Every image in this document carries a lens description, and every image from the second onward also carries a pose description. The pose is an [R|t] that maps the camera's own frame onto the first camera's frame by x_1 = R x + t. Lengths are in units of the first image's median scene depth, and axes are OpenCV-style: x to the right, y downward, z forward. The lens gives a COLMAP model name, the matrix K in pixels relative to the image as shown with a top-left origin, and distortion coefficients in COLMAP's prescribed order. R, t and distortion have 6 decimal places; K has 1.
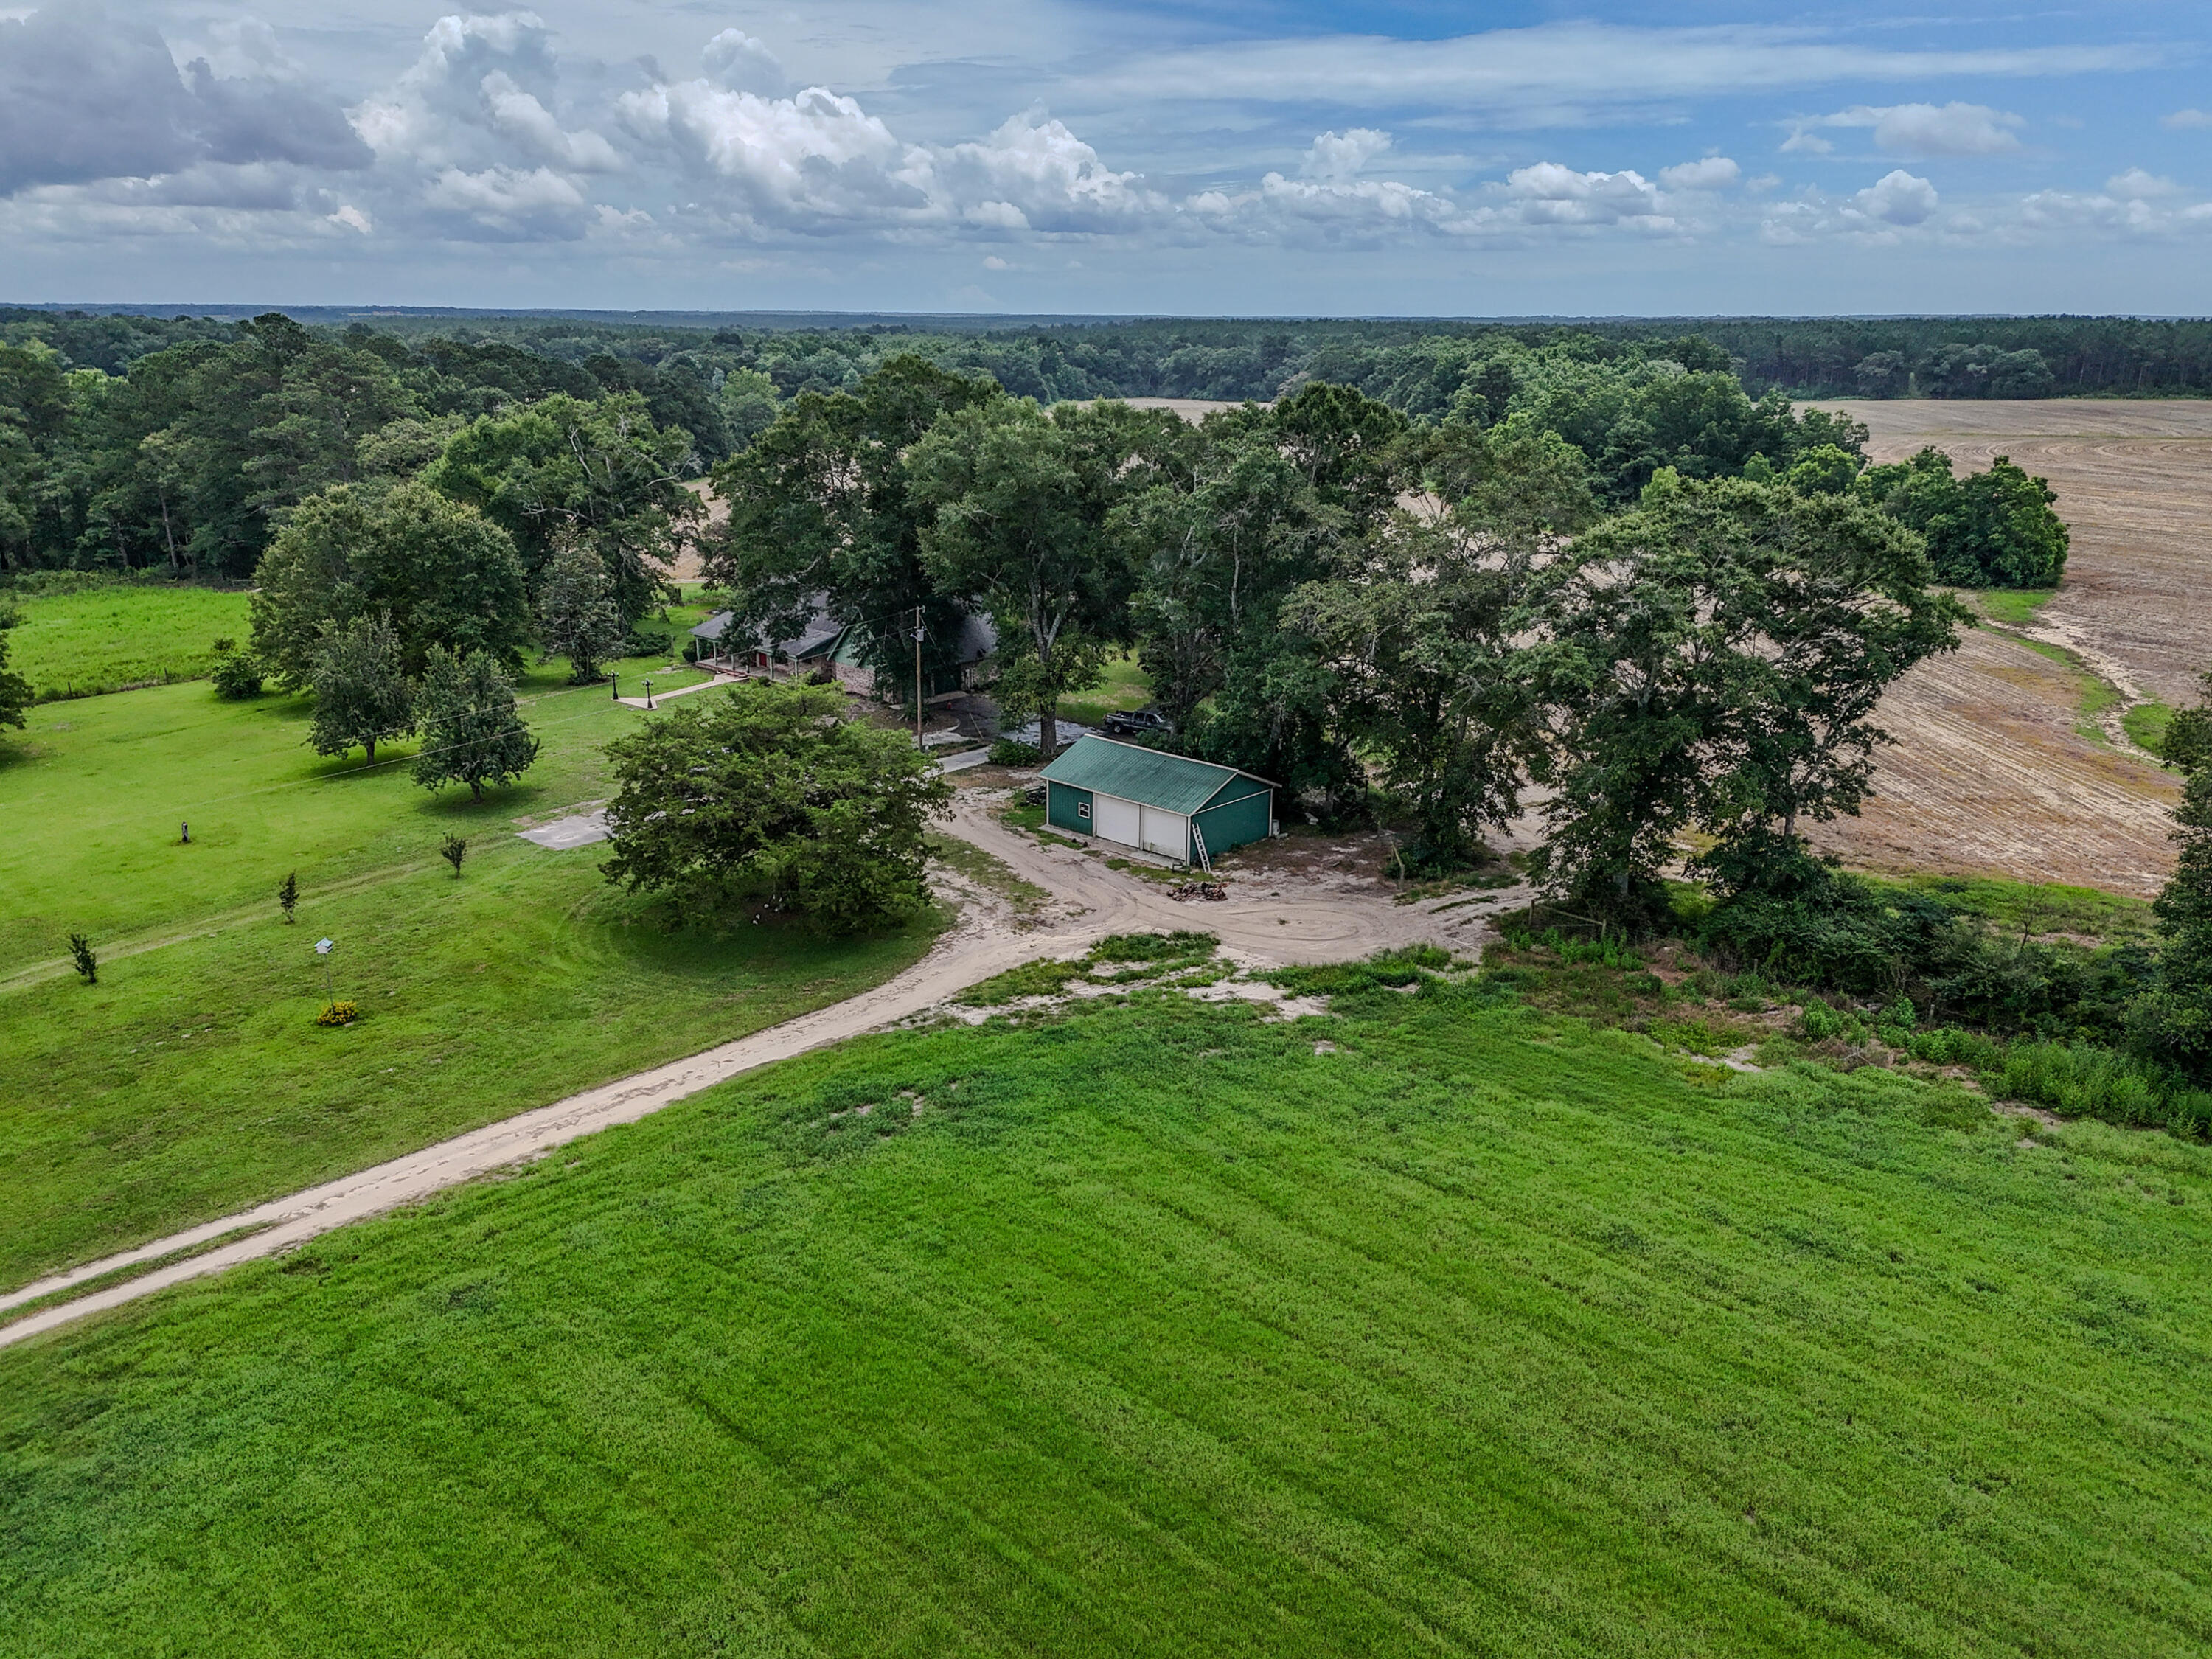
lens RADIAL K [[1635.7, 0, 1106.0], [0, 1635.7, 829.5], [0, 0, 1]] dist [0.063896, -0.060835]
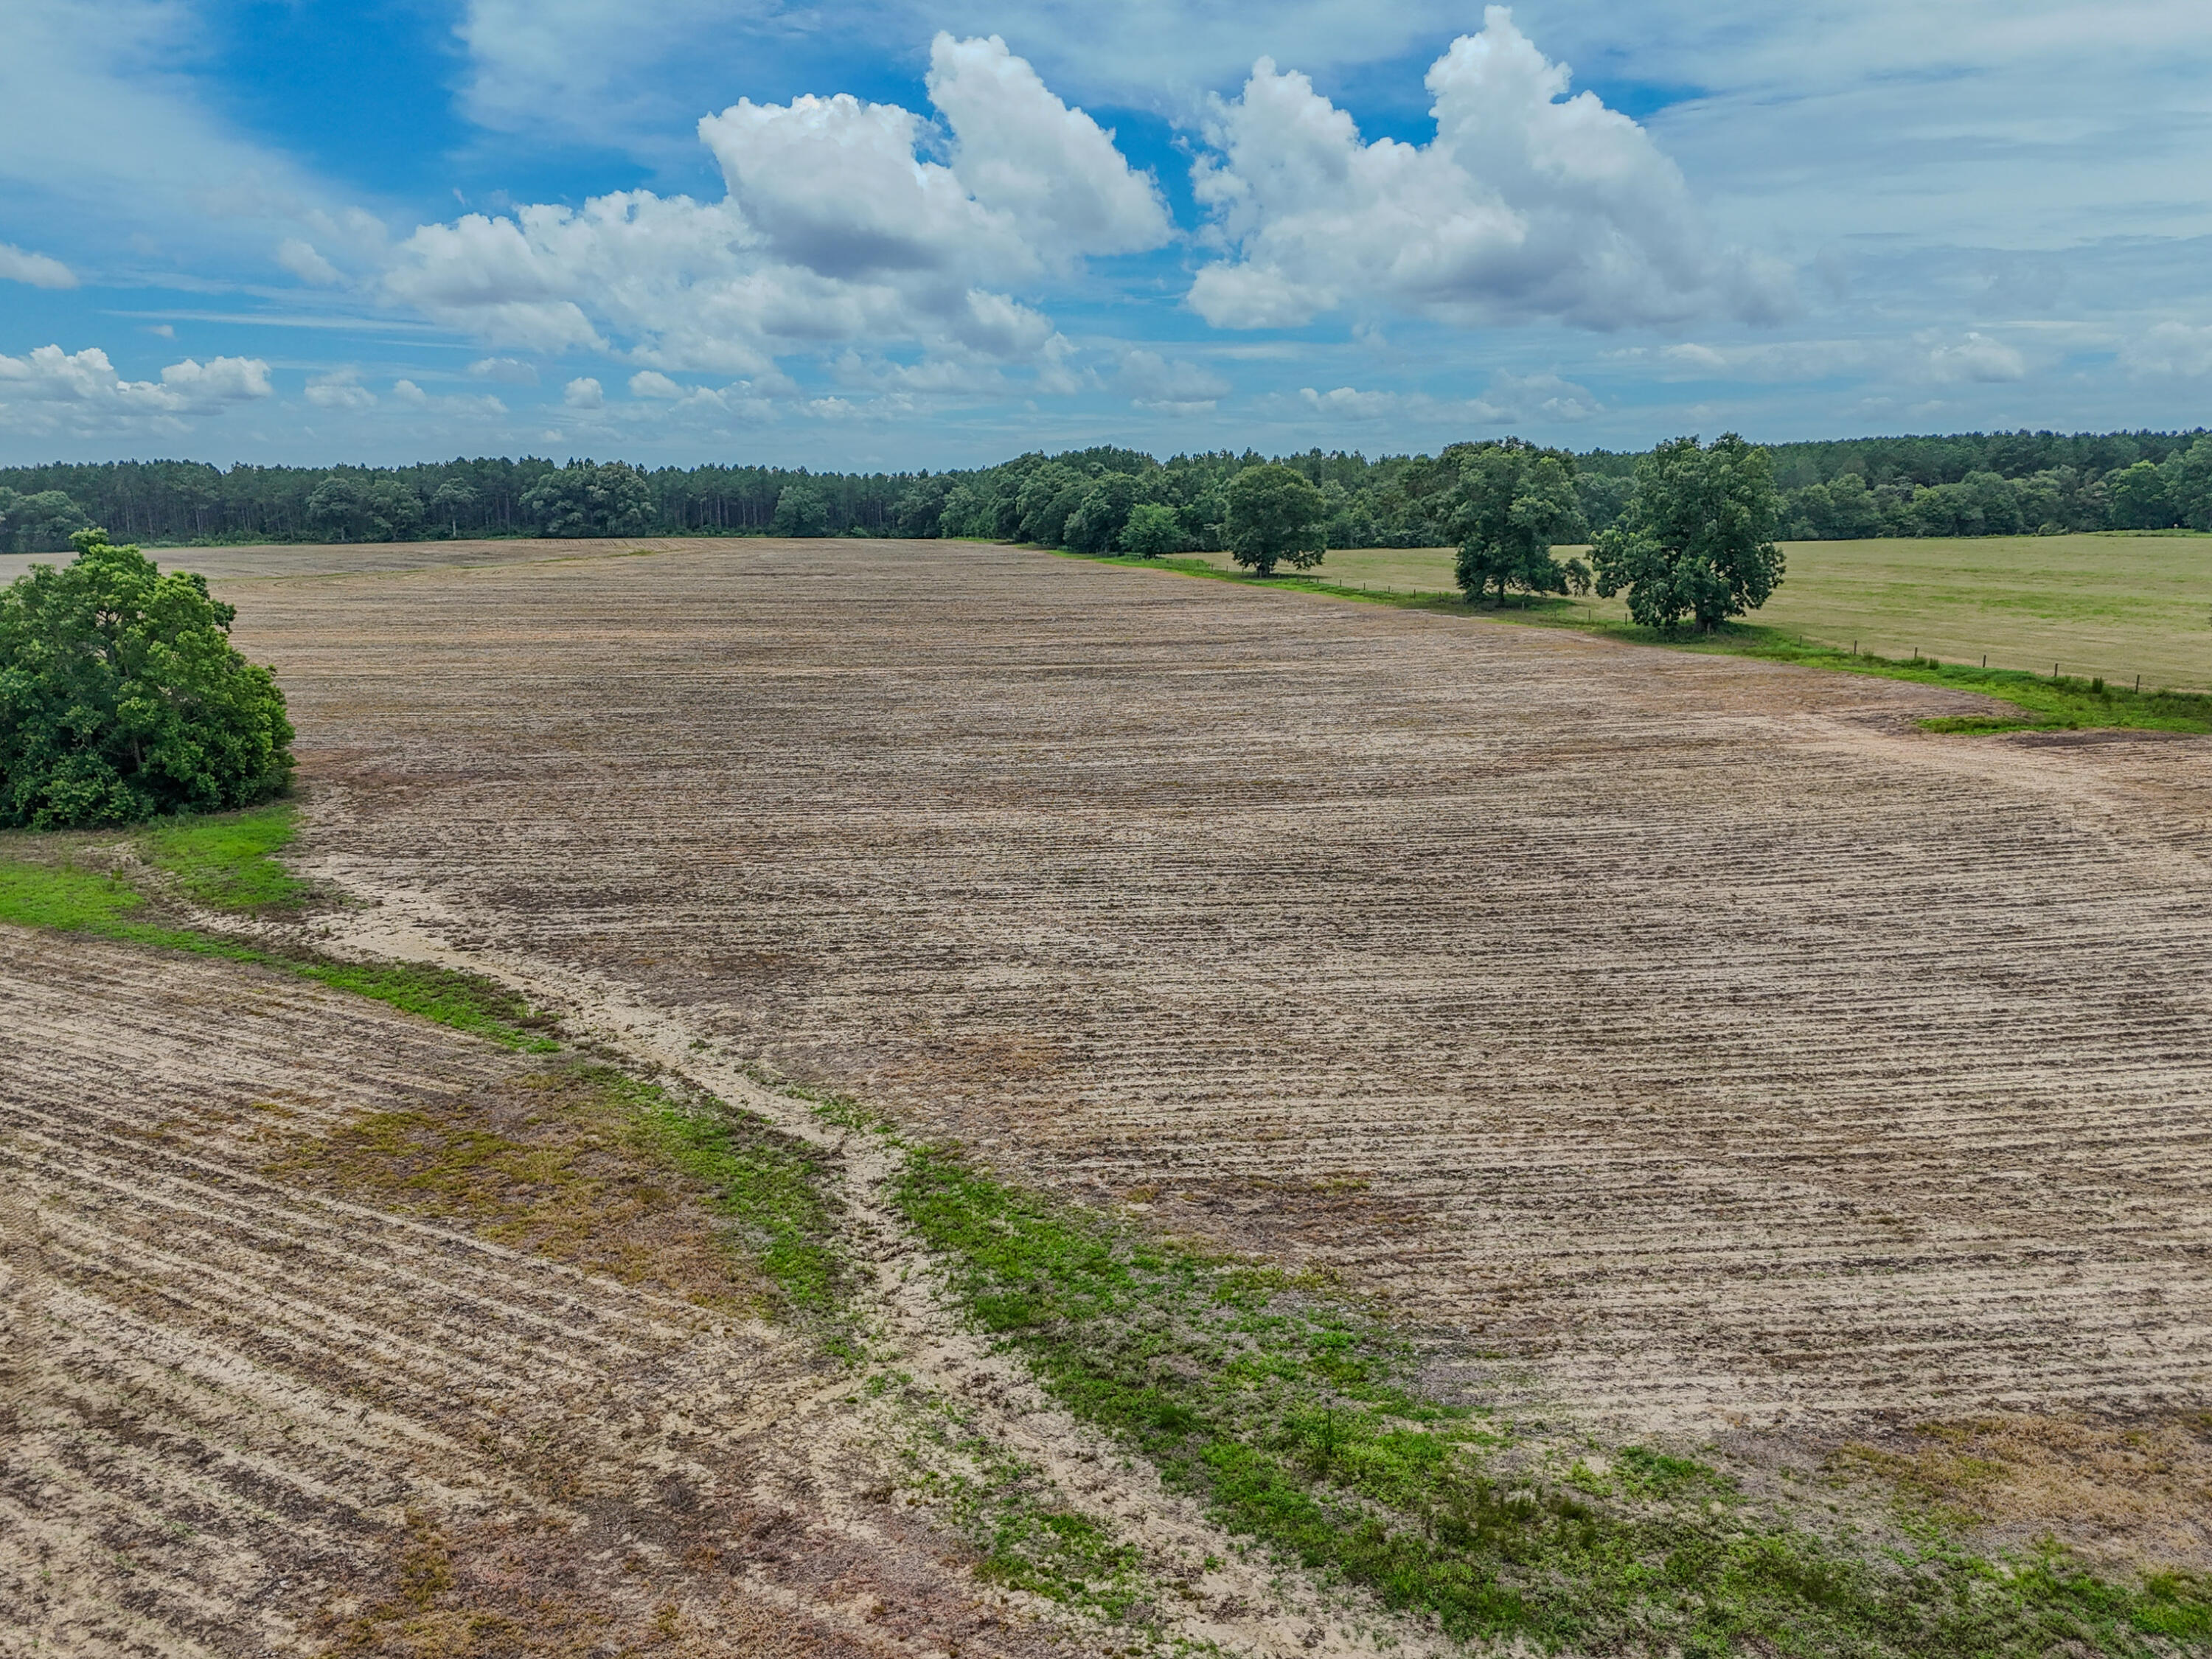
lens RADIAL K [[1635.7, 0, 1106.0], [0, 1635.7, 829.5], [0, 0, 1]] dist [0.063896, -0.060835]
pose [[0.496367, -0.177176, 0.849840, 0.283591], [0.266217, 0.962850, 0.045247, -0.095997], [-0.826286, 0.203783, 0.525094, 0.561304]]
